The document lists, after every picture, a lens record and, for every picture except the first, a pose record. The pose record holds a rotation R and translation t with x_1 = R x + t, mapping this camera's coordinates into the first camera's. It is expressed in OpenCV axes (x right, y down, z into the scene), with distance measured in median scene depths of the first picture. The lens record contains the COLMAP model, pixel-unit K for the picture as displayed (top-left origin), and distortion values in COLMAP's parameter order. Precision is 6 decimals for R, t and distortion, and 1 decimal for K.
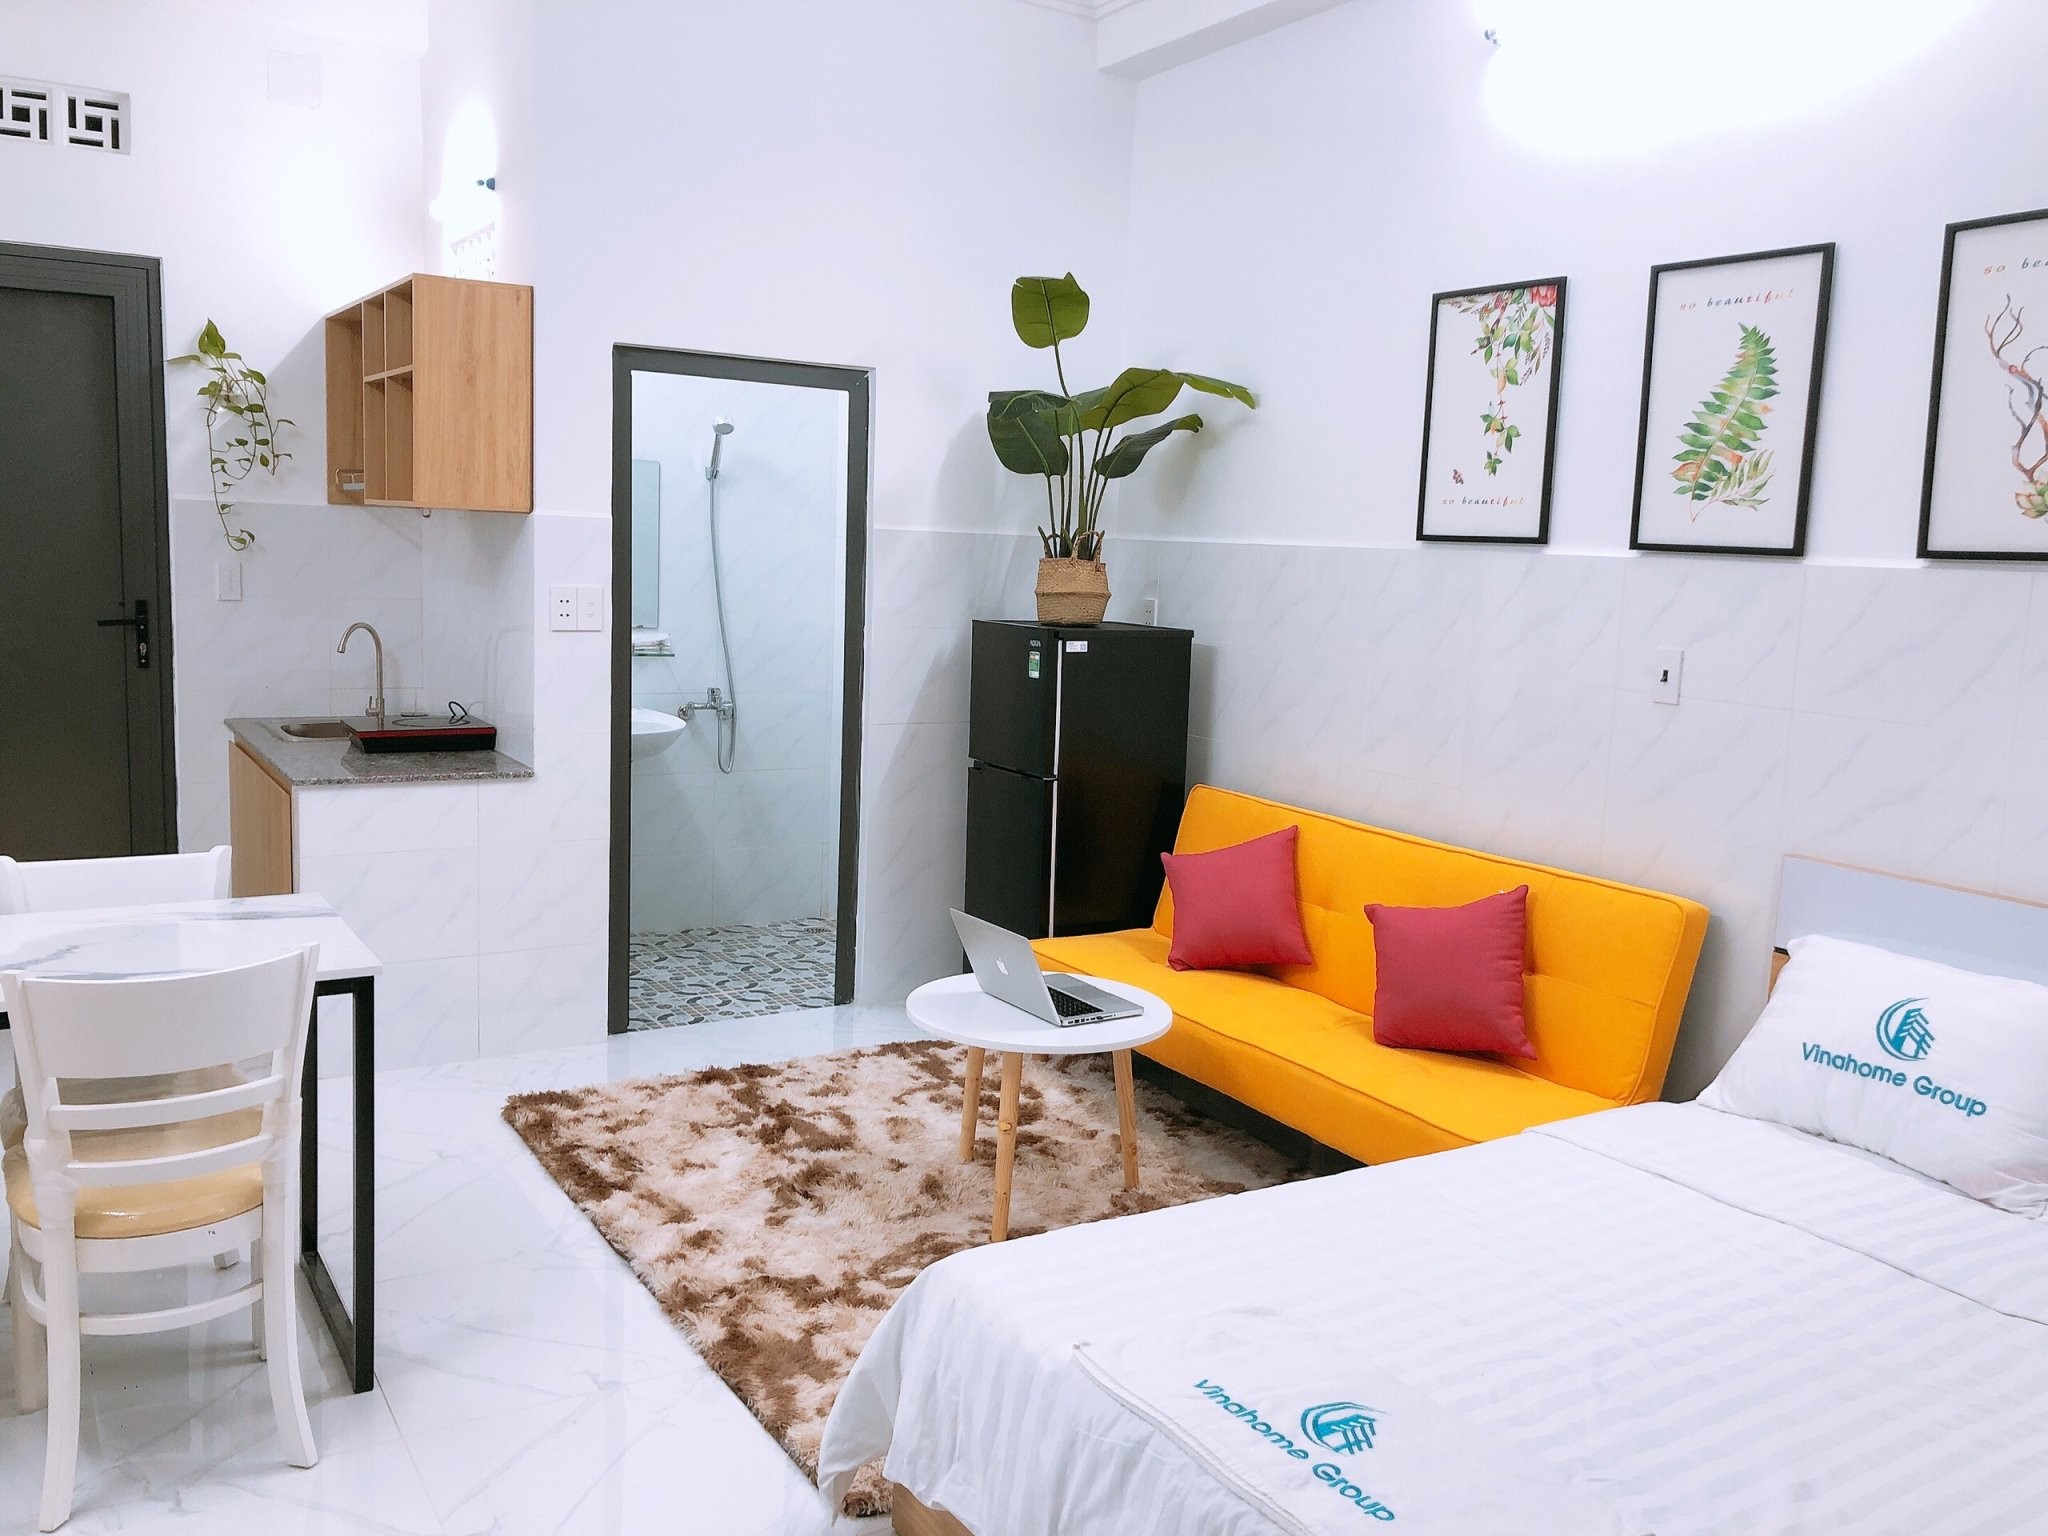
lens RADIAL K [[1650.2, 0, 1030.7], [0, 1650.2, 777.3], [0, 0, 1]] dist [0.001706, -0.008619]
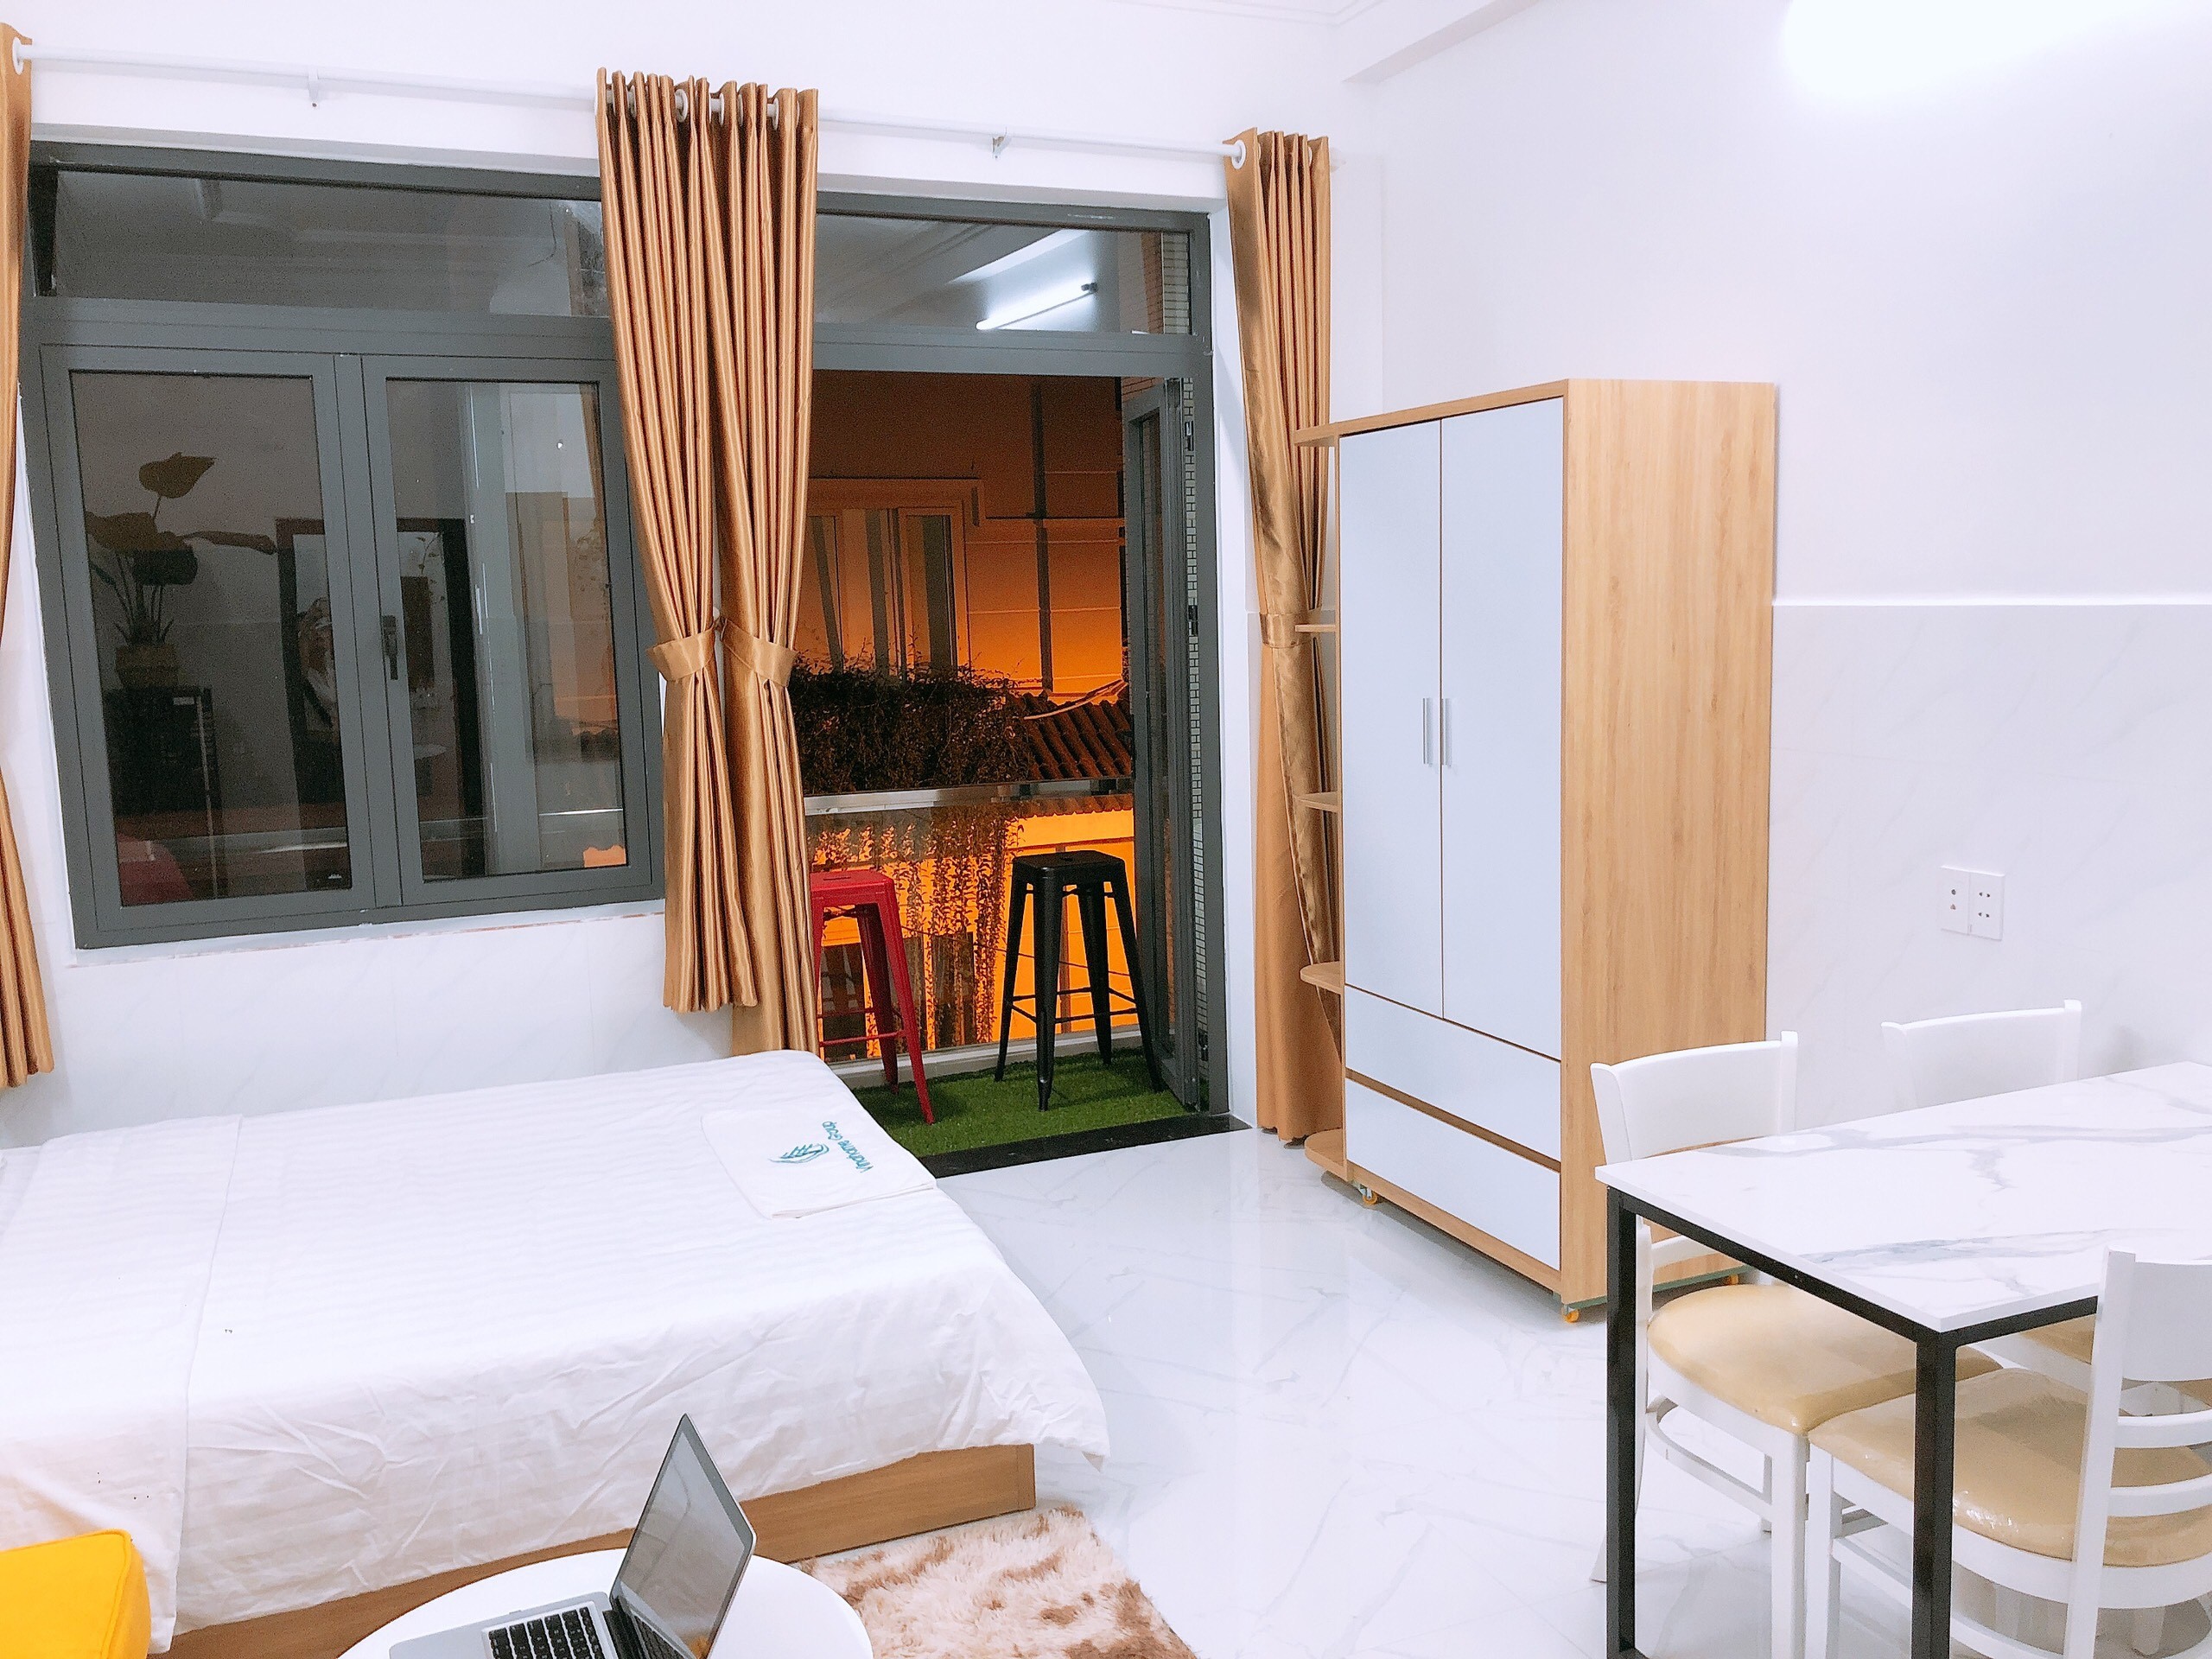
lens RADIAL K [[1837.5, 0, 1171.3], [0, 1837.5, 793.4], [0, 0, 1]] dist [0.000570, -0.000456]
pose [[-0.988824, -0.034855, 0.144954, -0.210660], [0.004290, 0.965230, 0.261366, -0.214278], [-0.149024, 0.259067, -0.954294, 1.246652]]
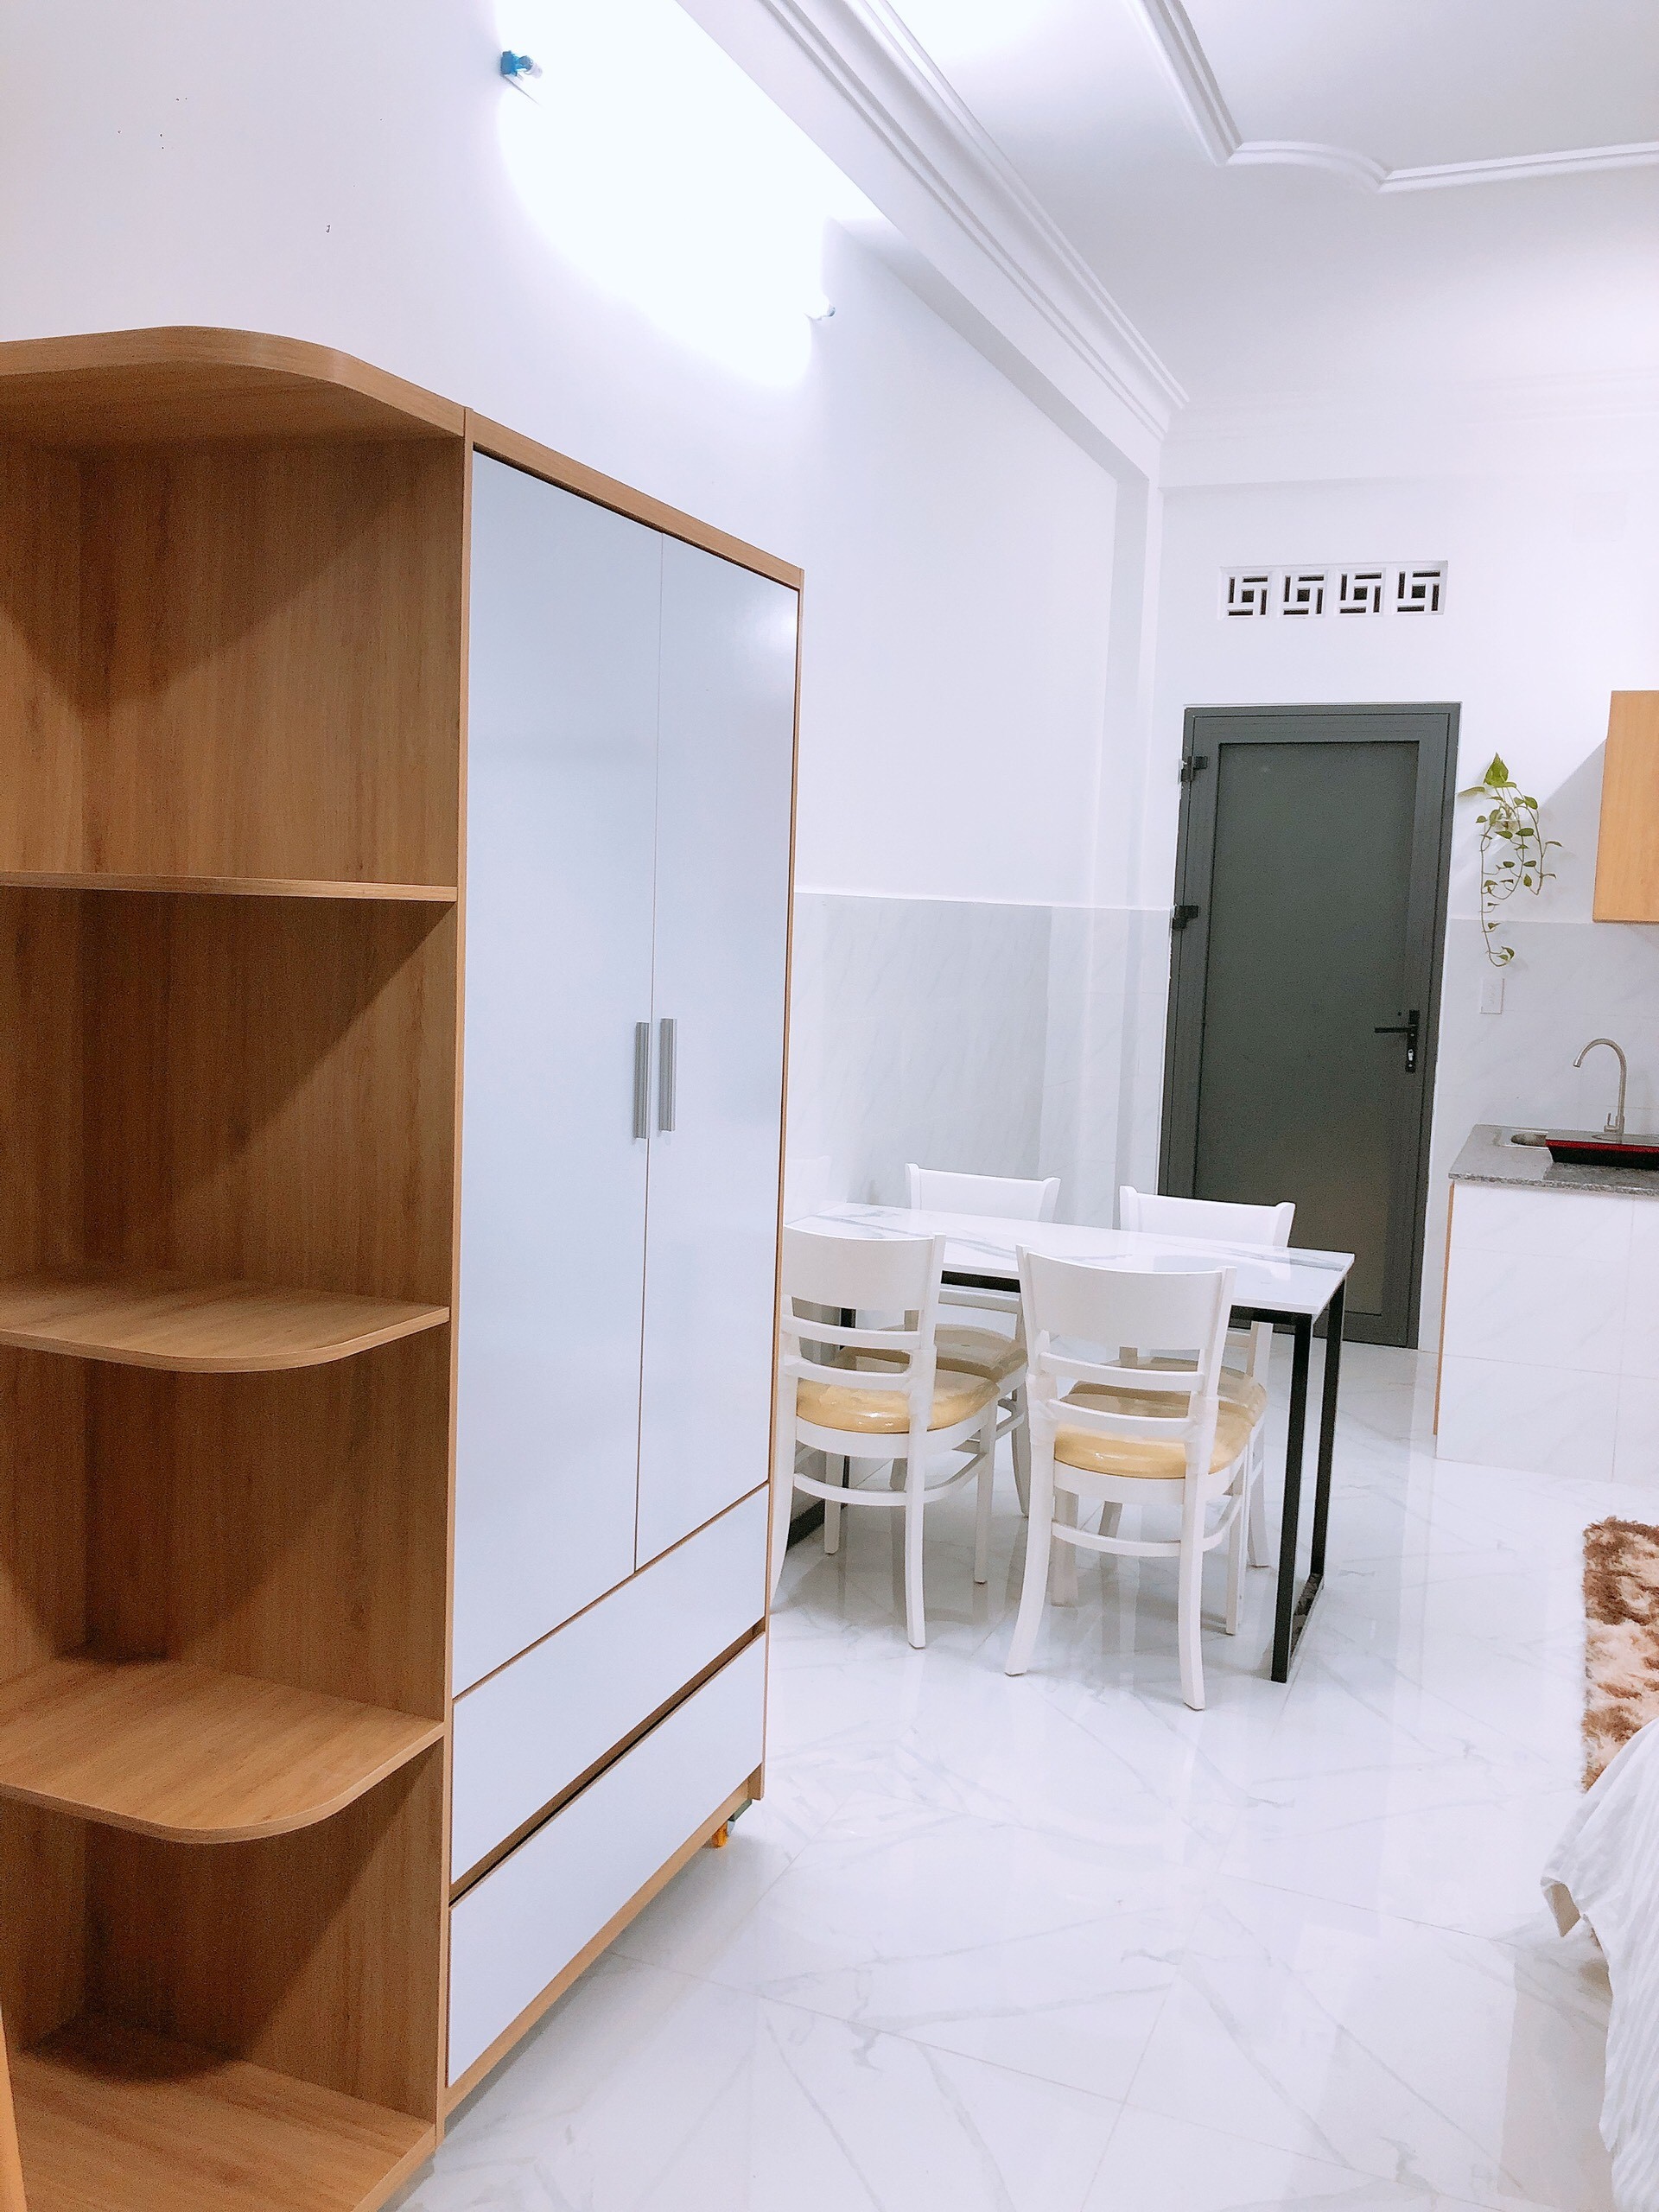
lens RADIAL K [[1783.9, 0, 829.5], [0, 1783.9, 1106.0], [0, 0, 1]] dist [-0.000230, -0.008322]
pose [[0.577206, 0.063269, -0.814144, 0.266578], [-0.123852, 0.992243, -0.010698, 0.021401], [0.807152, 0.107008, 0.580564, -0.001216]]
